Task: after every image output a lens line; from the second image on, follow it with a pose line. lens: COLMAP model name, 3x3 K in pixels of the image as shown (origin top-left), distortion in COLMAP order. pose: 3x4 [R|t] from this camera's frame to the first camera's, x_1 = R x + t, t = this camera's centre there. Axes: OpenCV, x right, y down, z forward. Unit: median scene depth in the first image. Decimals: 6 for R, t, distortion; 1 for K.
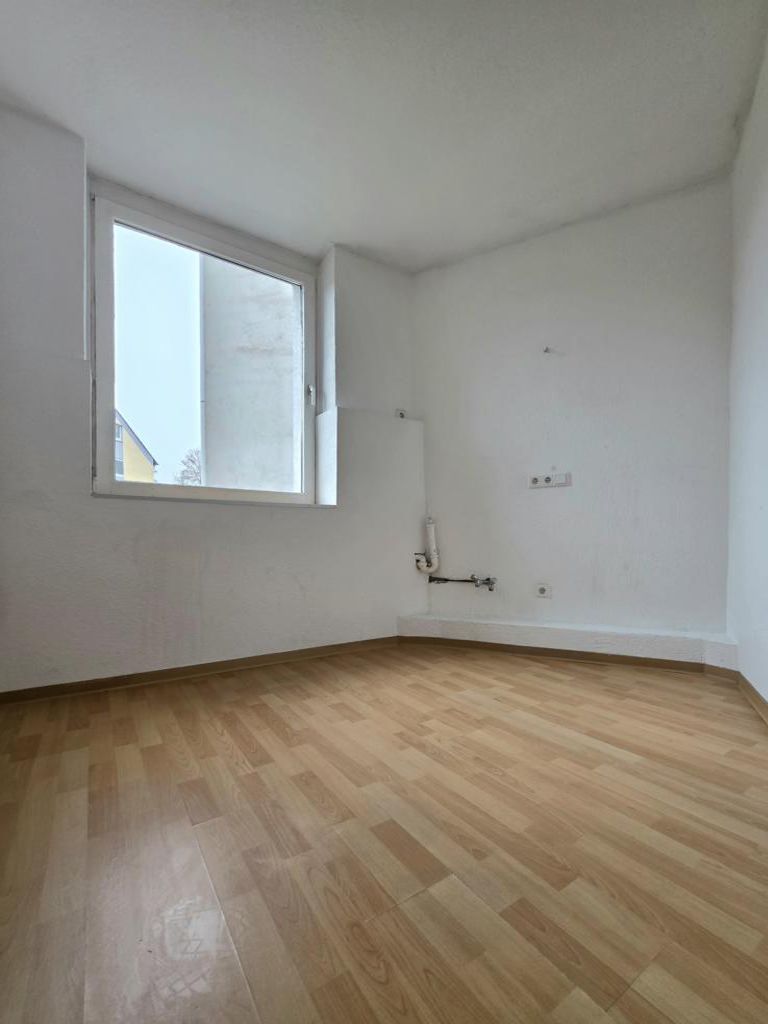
lens RADIAL K [[452.9, 0, 365.6], [0, 452.9, 550.3], [0, 0, 1]] dist [0.001793, 0.000142]
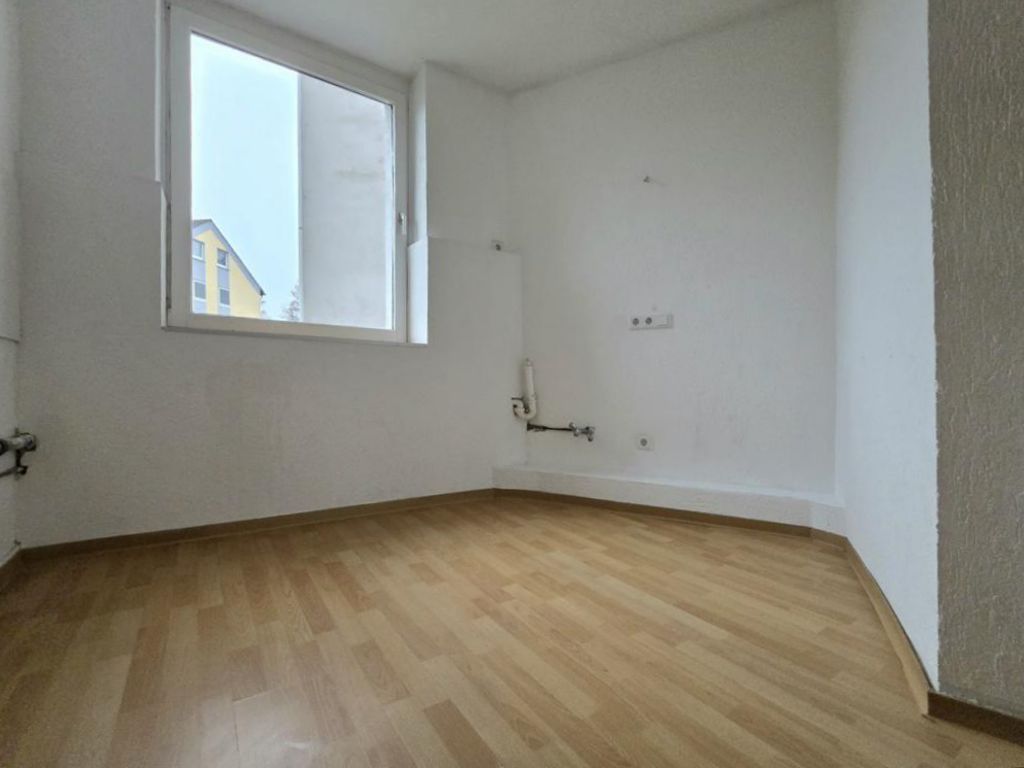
lens RADIAL K [[484.2, 0, 511.4], [0, 484.2, 382.0], [0, 0, 1]] dist [0.003306, -0.000218]
pose [[0.999863, 0.016321, 0.002674, 0.123261], [-0.016279, 0.999759, -0.014759, -0.013312], [-0.002914, 0.014714, 0.999888, 0.027790]]
